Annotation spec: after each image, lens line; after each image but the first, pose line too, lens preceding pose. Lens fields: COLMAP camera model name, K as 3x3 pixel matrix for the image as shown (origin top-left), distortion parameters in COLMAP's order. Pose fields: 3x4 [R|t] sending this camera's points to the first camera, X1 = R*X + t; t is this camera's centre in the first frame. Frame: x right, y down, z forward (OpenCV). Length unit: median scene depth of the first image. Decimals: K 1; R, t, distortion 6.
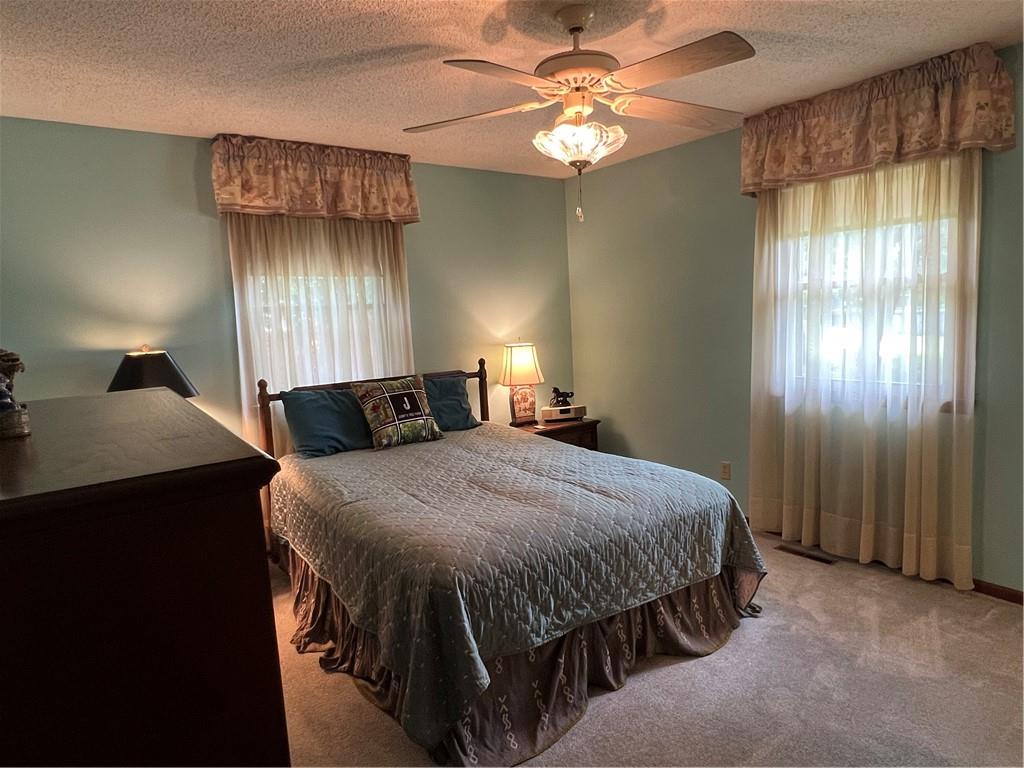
lens RADIAL K [[623.8, 0, 512.0], [0, 623.8, 384.0], [0, 0, 1]] dist [-0.002530, -0.000501]
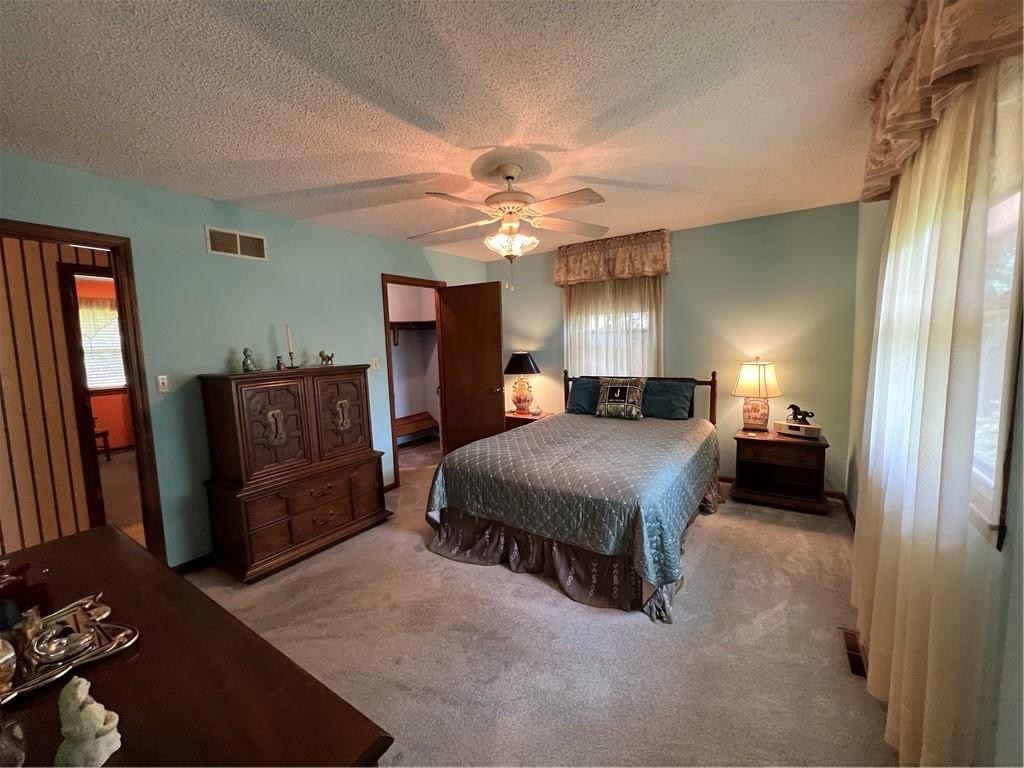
lens RADIAL K [[408.2, 0, 512.0], [0, 408.2, 384.0], [0, 0, 1]] dist [0.000770, 0.000032]
pose [[0.362561, 0.128231, -0.923096, 0.701006], [-0.092488, 0.990550, 0.101275, -0.074105], [0.927359, 0.048657, 0.370995, 0.357485]]
